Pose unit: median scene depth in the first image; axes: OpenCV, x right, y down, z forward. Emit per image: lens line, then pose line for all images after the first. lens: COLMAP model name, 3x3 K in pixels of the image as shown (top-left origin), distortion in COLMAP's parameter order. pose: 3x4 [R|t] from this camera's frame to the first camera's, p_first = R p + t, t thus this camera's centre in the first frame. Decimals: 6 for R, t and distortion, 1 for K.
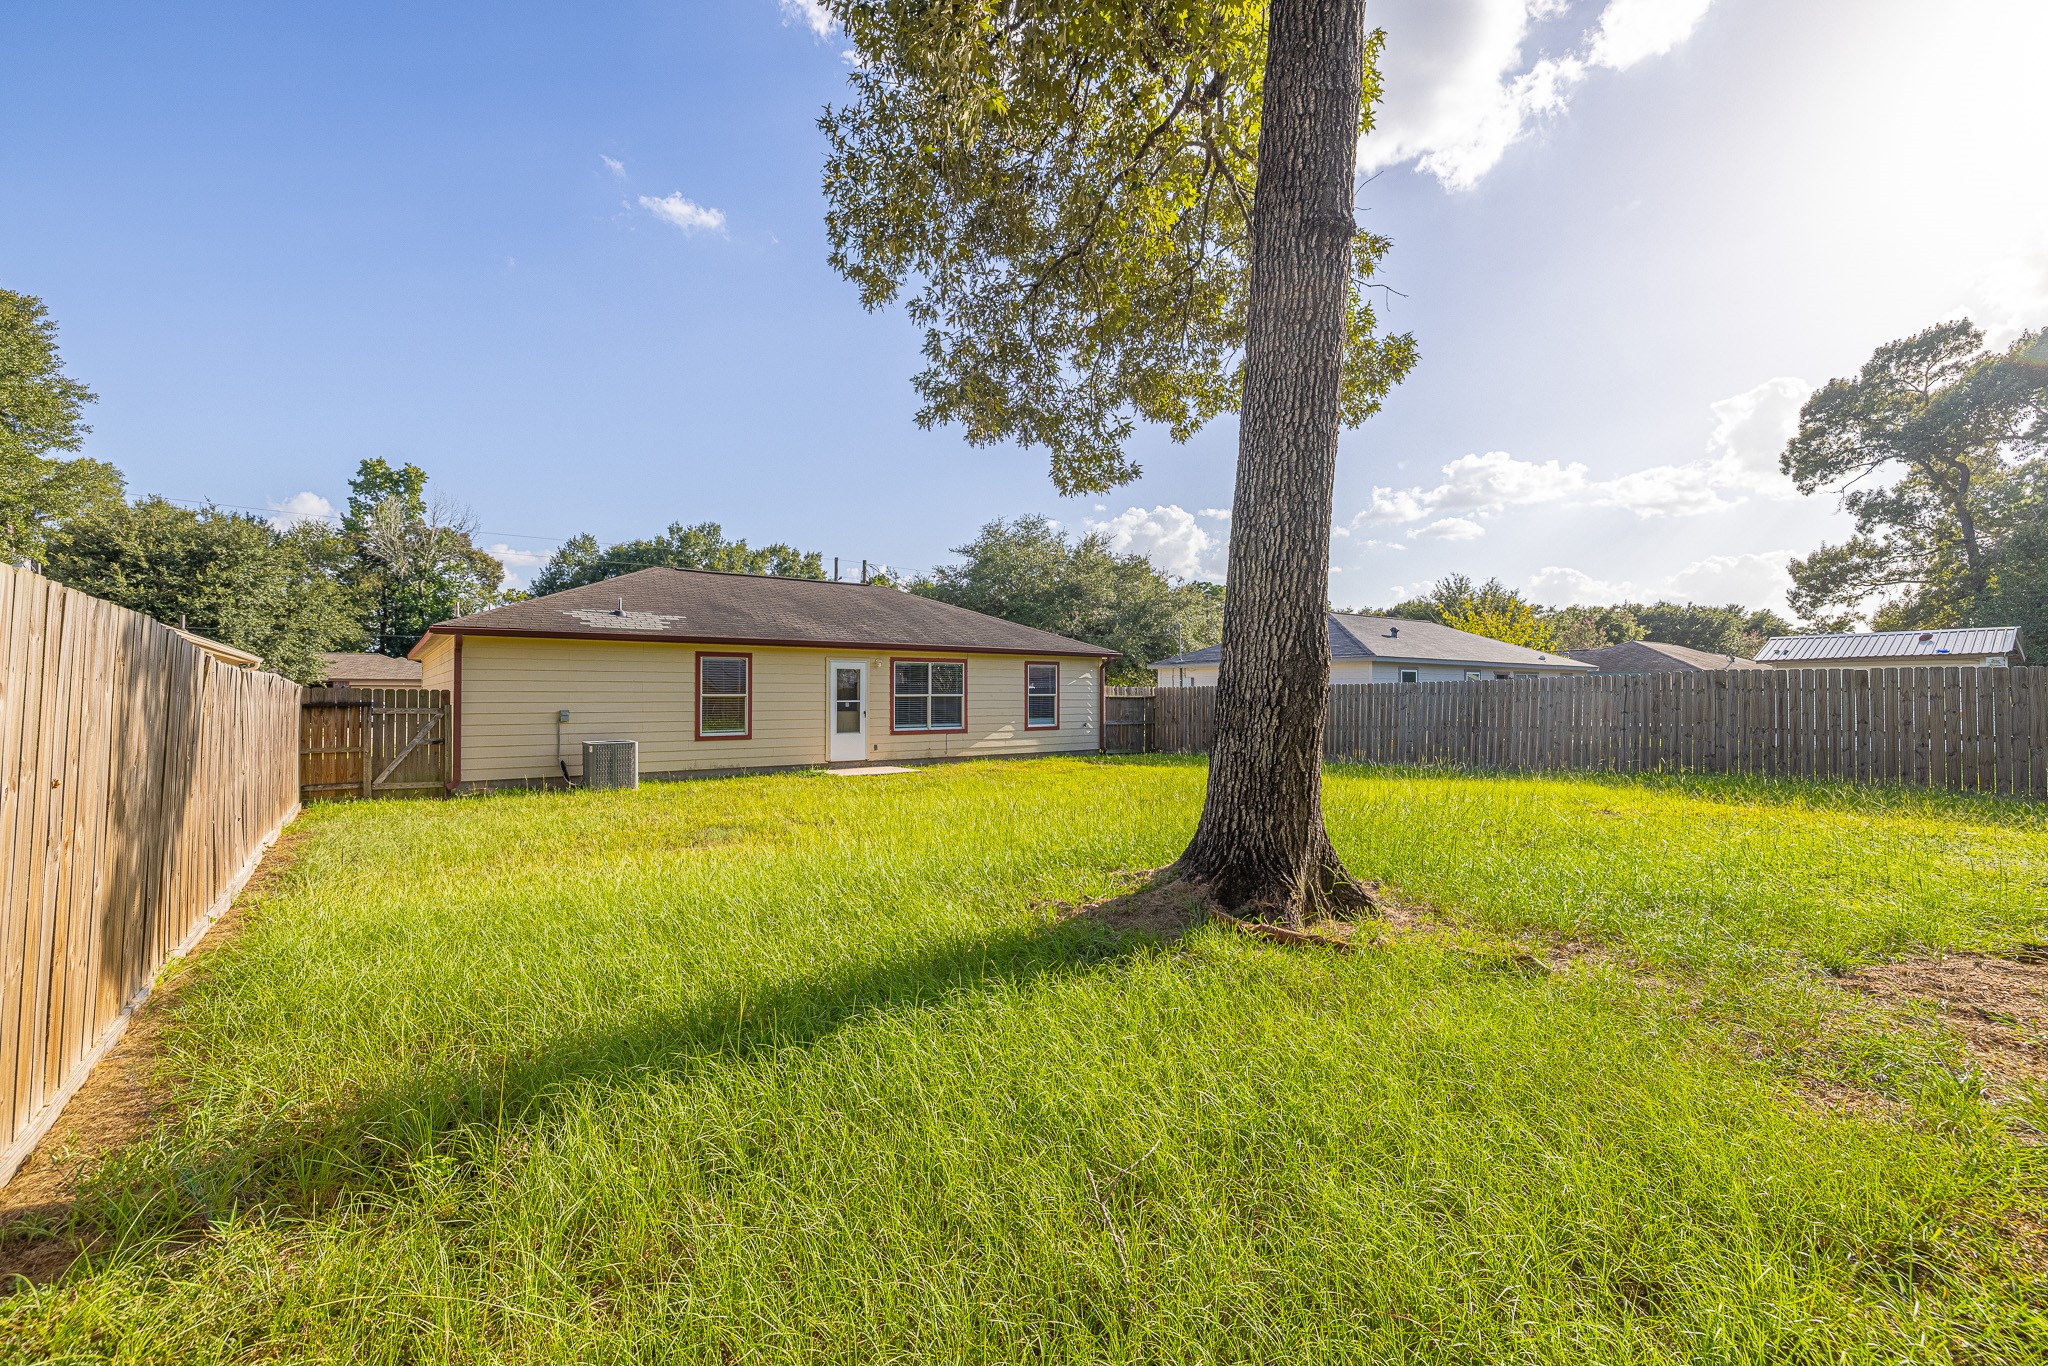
lens RADIAL K [[860.2, 0, 1011.5], [0, 860.2, 689.4], [0, 0, 1]] dist [0.000875, -0.000515]
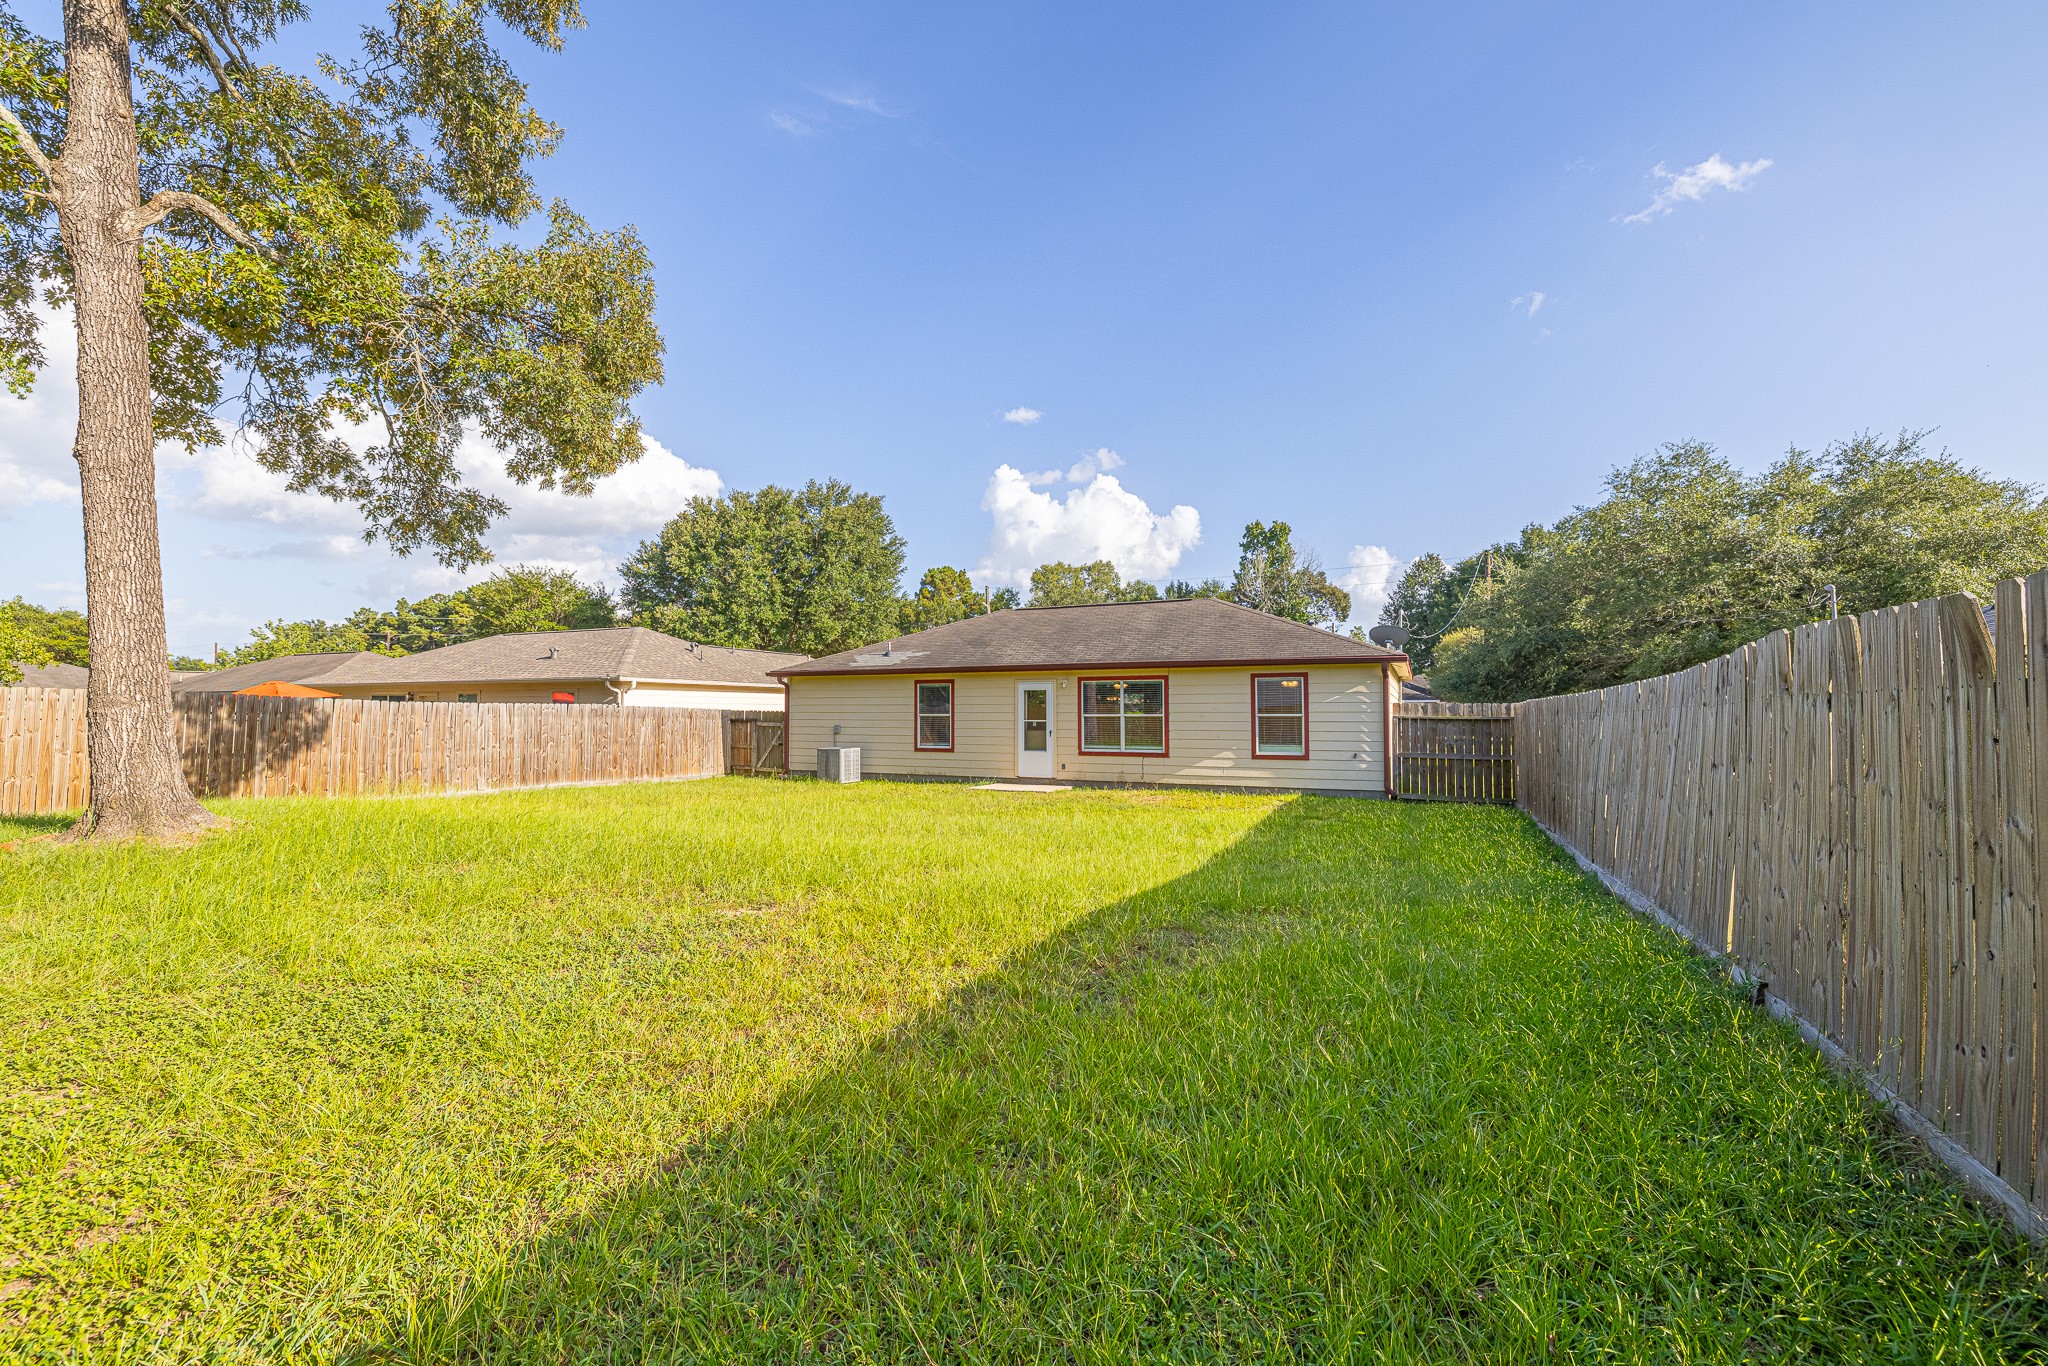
lens RADIAL K [[860.2, 0, 1011.5], [0, 860.2, 689.4], [0, 0, 1]] dist [0.000875, -0.000515]
pose [[0.474851, -0.025035, -0.879710, 0.708645], [0.004666, 0.999653, -0.025930, 0.002481], [0.880054, 0.008208, 0.474803, 0.464336]]
